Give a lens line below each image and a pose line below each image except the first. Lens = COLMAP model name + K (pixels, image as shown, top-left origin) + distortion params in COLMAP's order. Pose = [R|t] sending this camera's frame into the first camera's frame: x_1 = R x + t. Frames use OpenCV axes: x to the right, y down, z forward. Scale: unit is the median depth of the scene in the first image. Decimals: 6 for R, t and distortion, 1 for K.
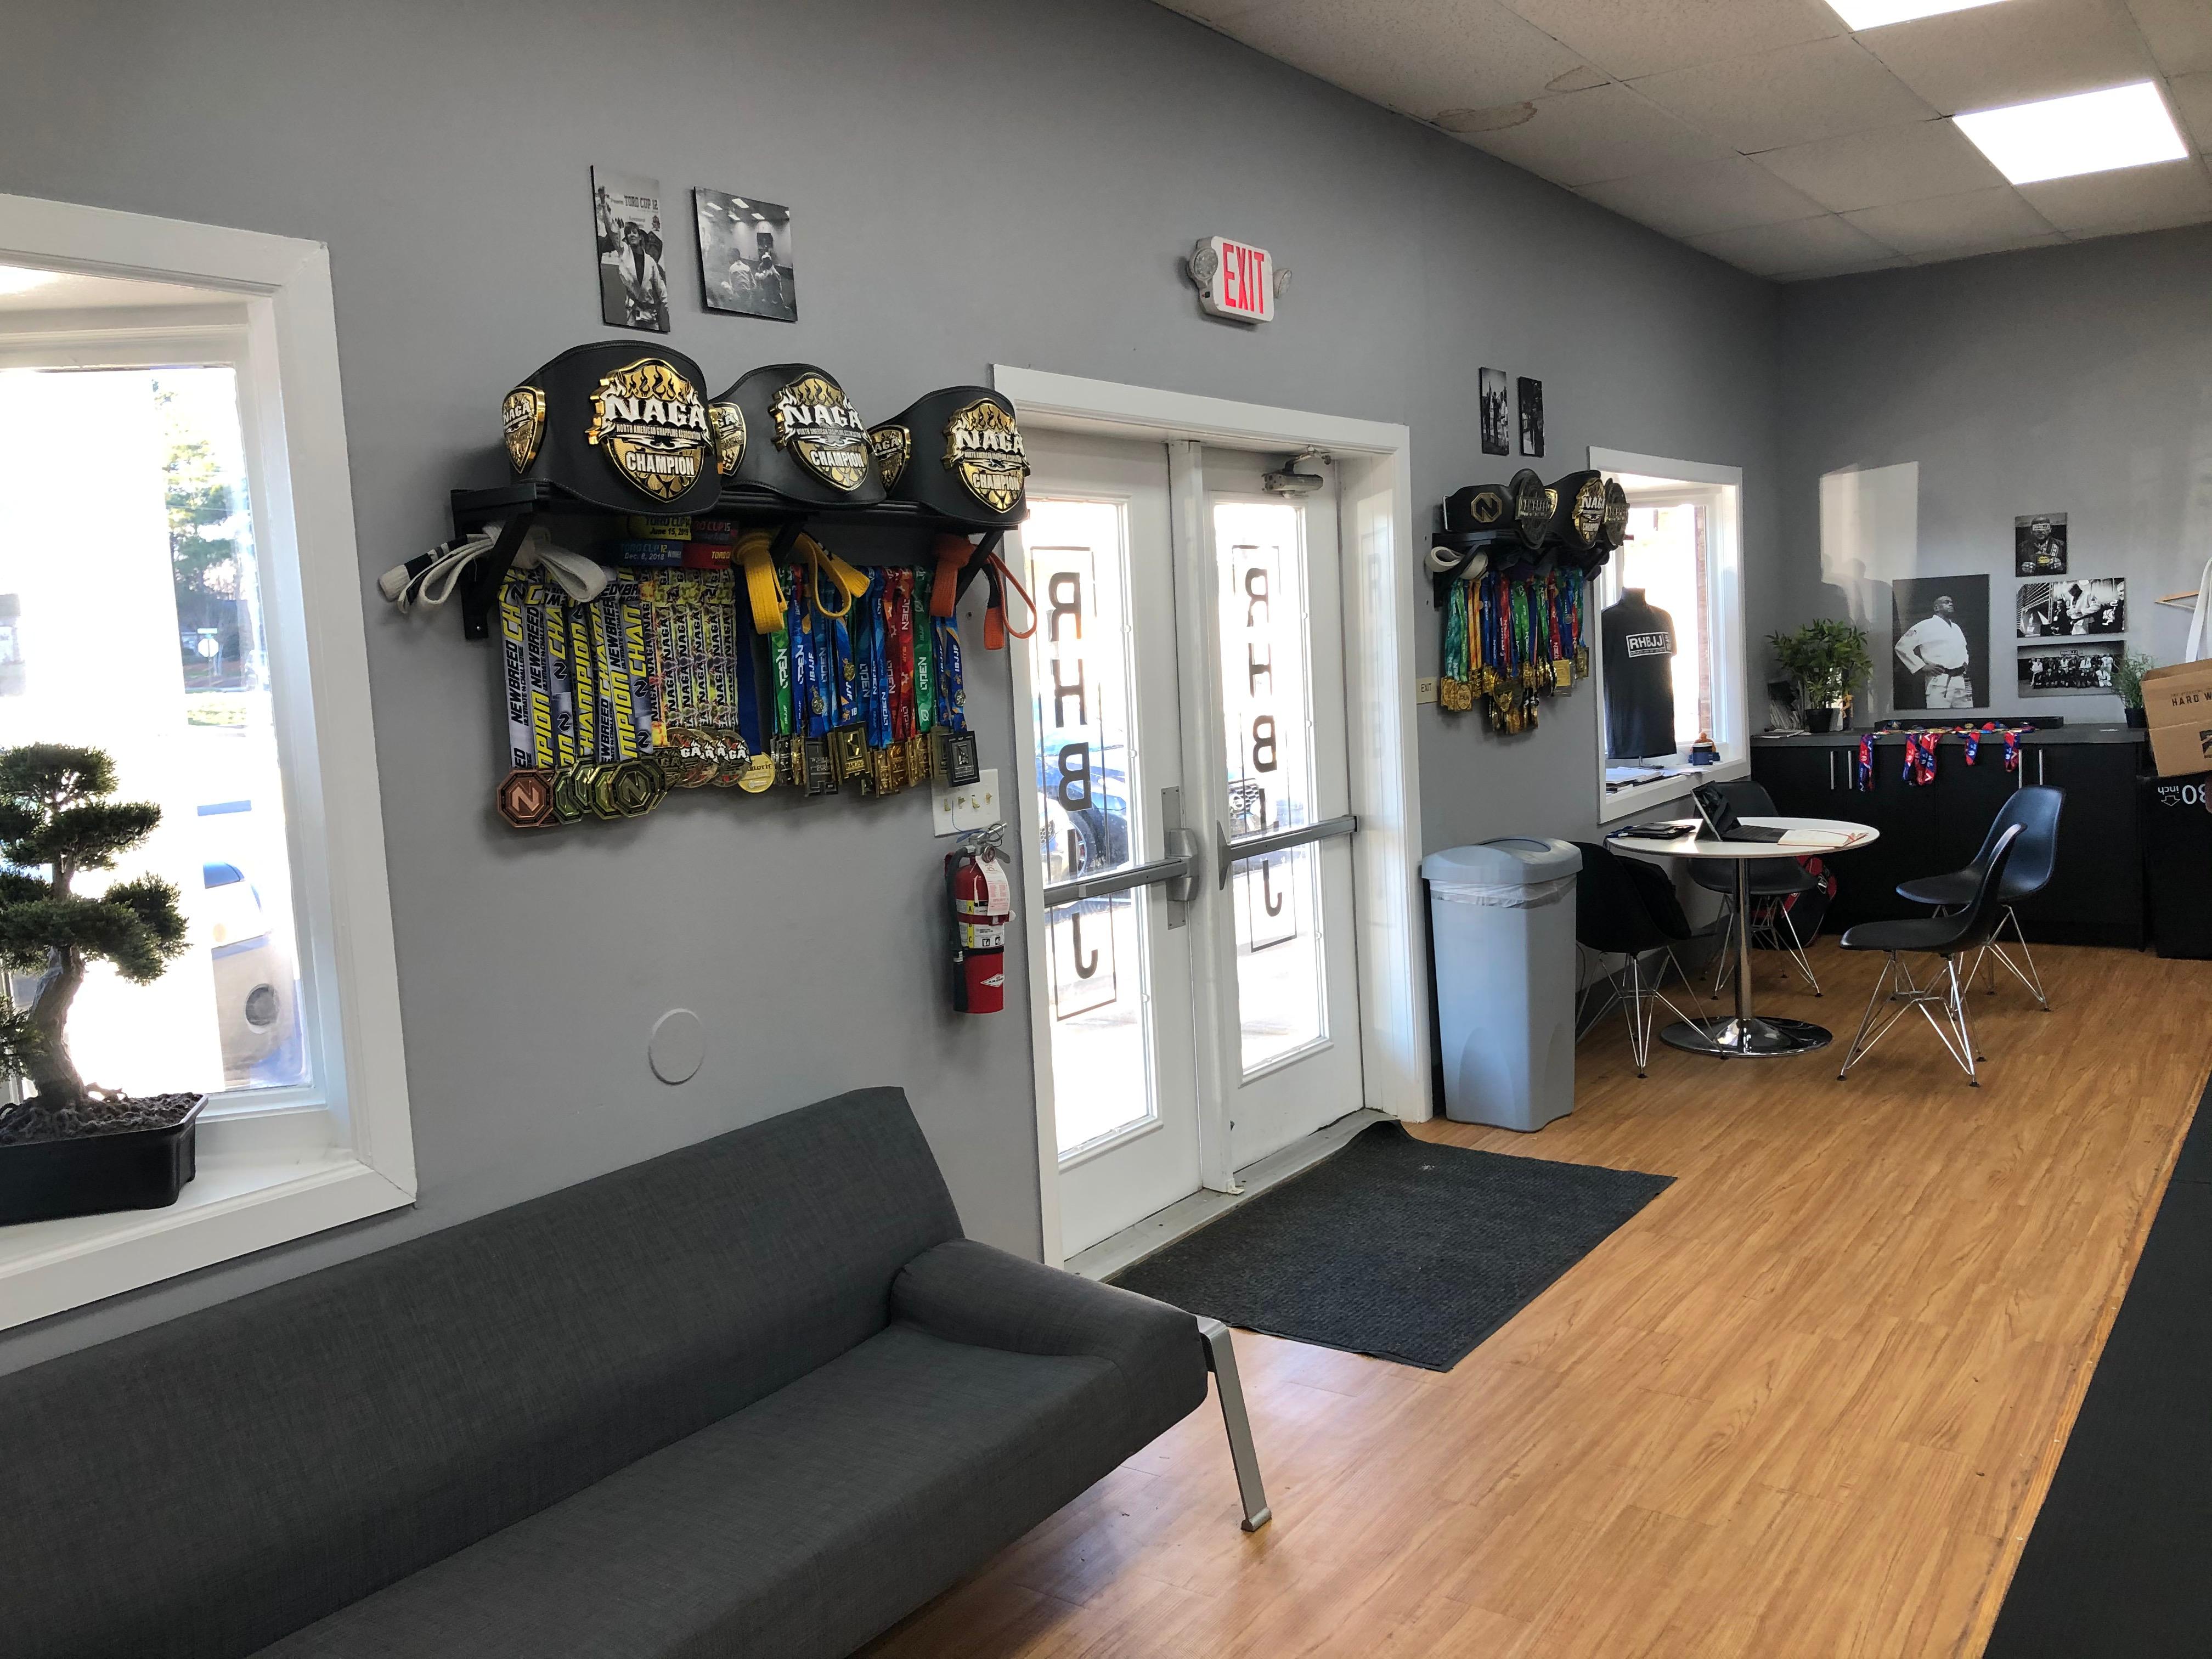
lens RADIAL K [[1749.9, 0, 1106.0], [0, 1749.9, 829.5], [0, 0, 1]] dist [0.092047, -0.004877]
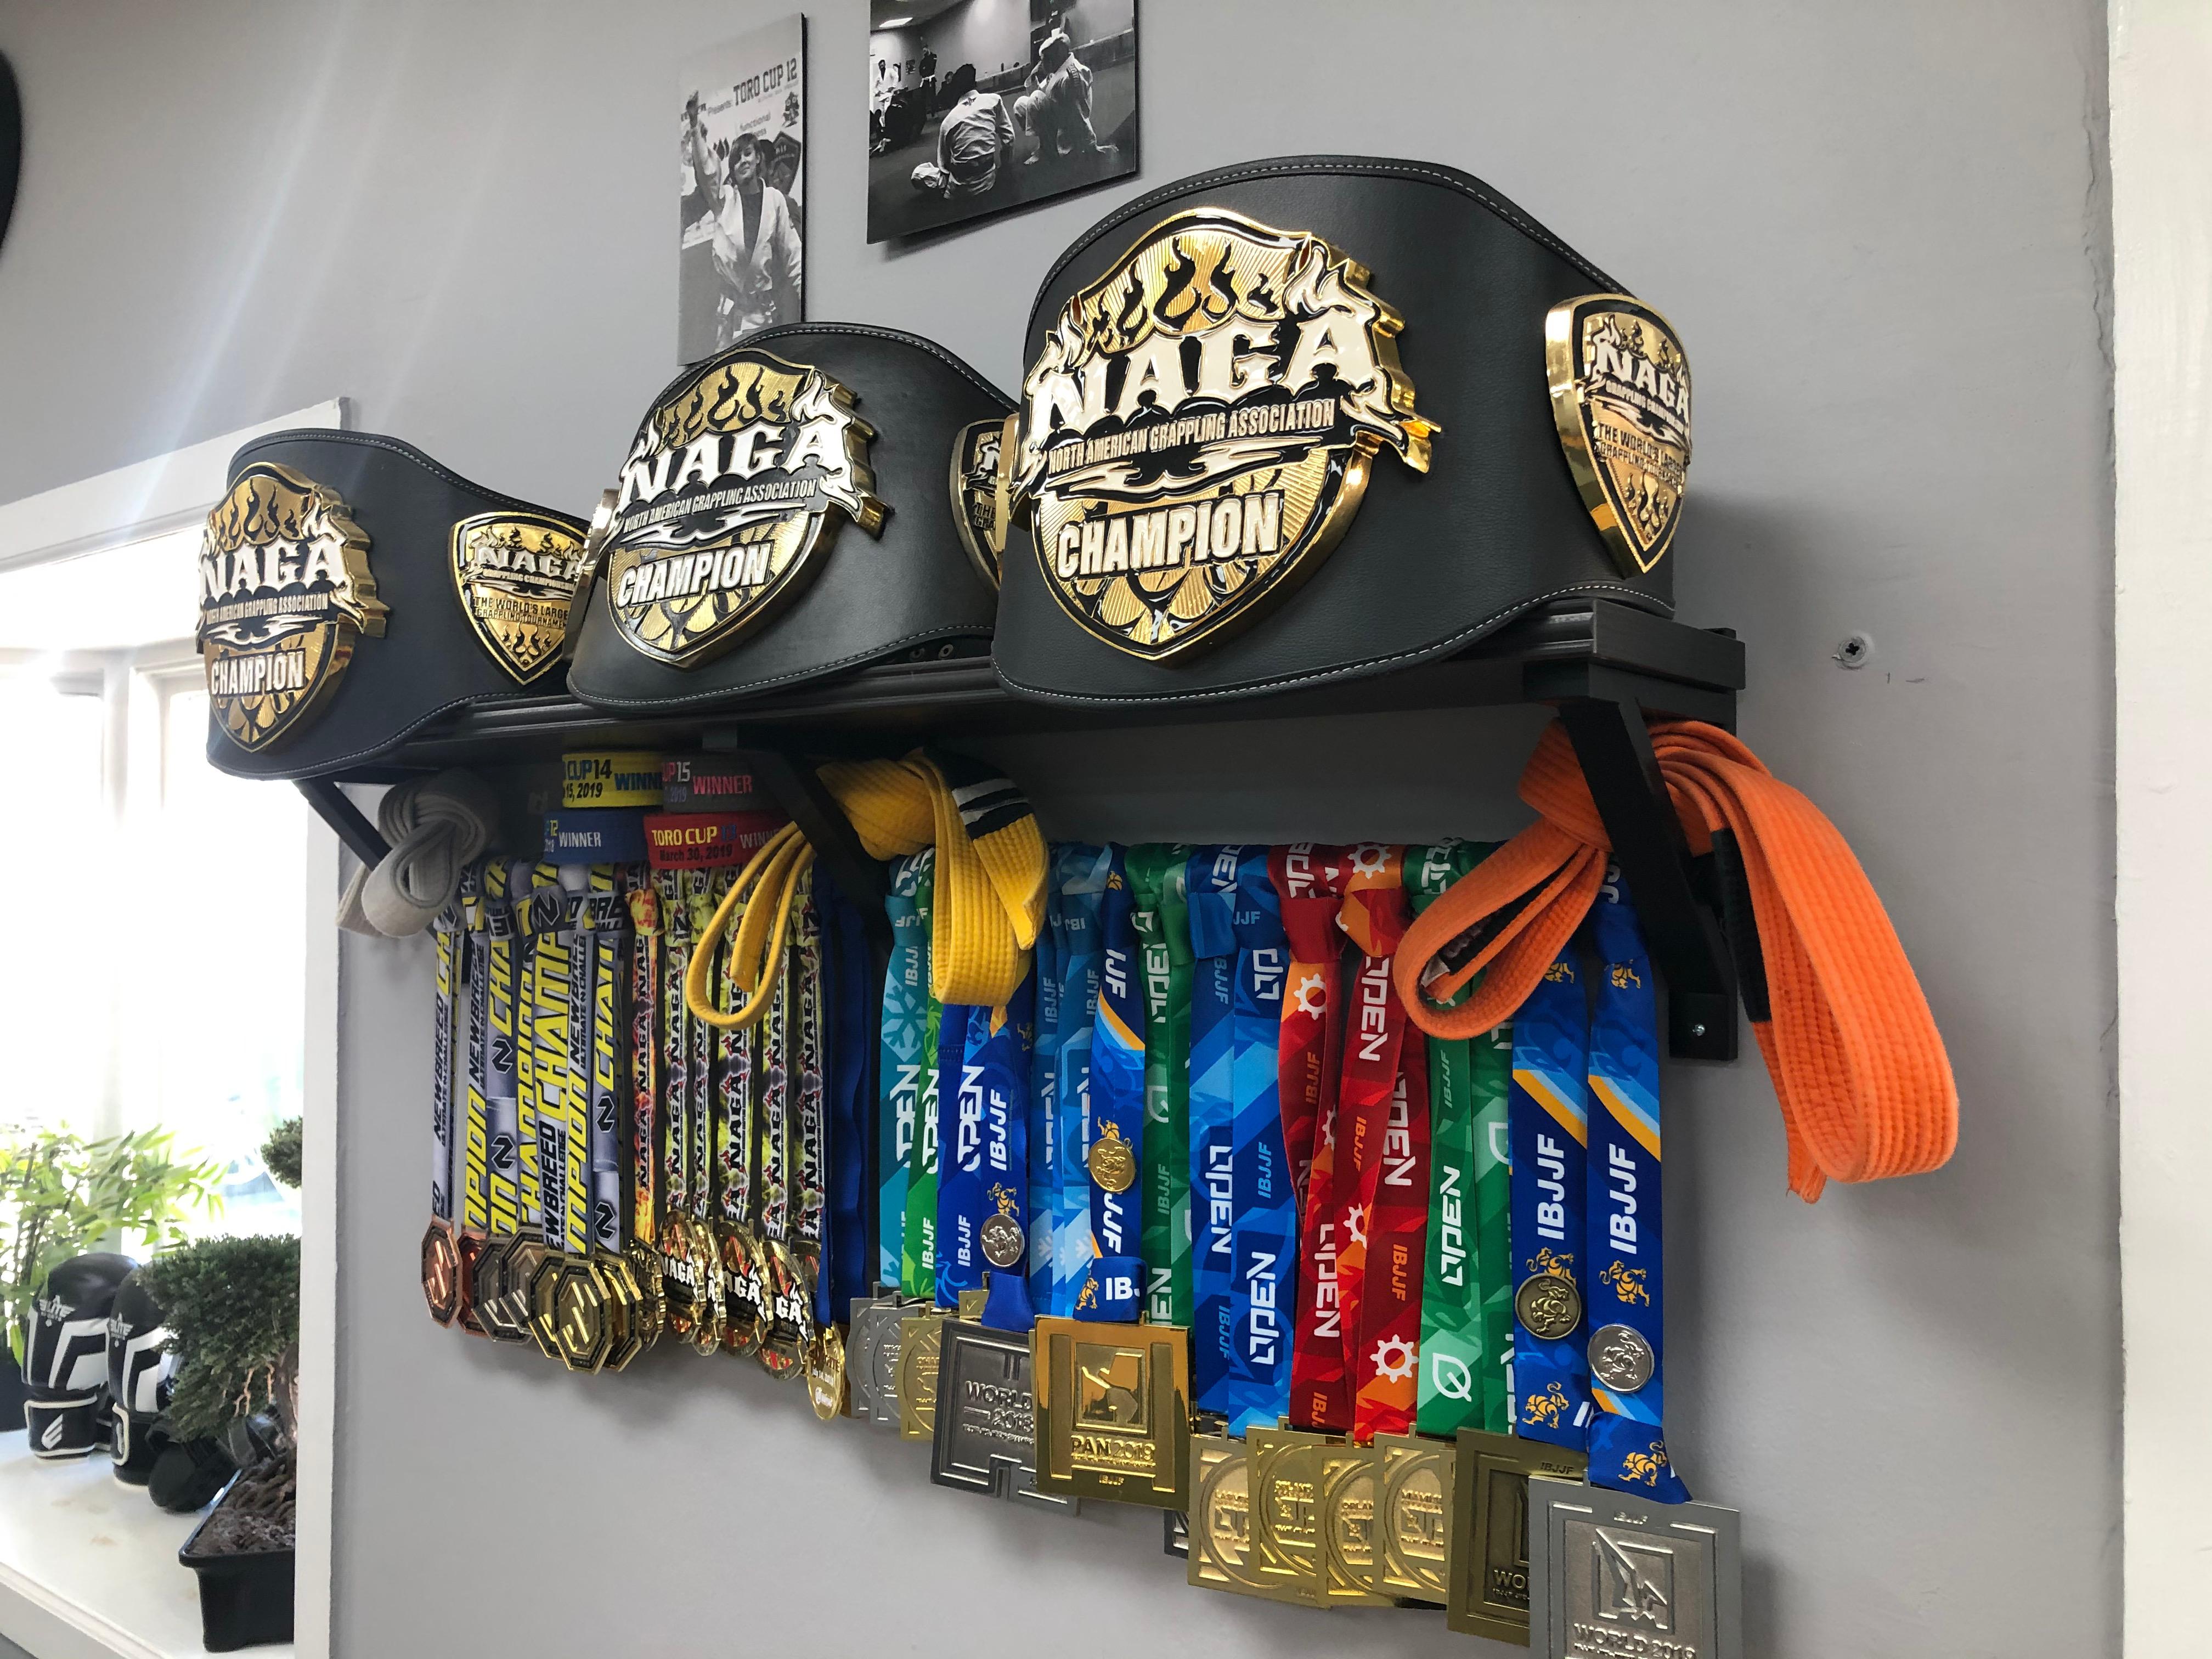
lens RADIAL K [[1835.4, 0, 1161.3], [0, 1835.4, 837.9], [0, 0, 1]] dist [0.209817, -0.585449]
pose [[-0.041718, 0.040854, -0.998294, 0.229917], [-0.104497, 0.993506, 0.045025, -0.191316], [0.993650, 0.106197, -0.037178, 1.151602]]
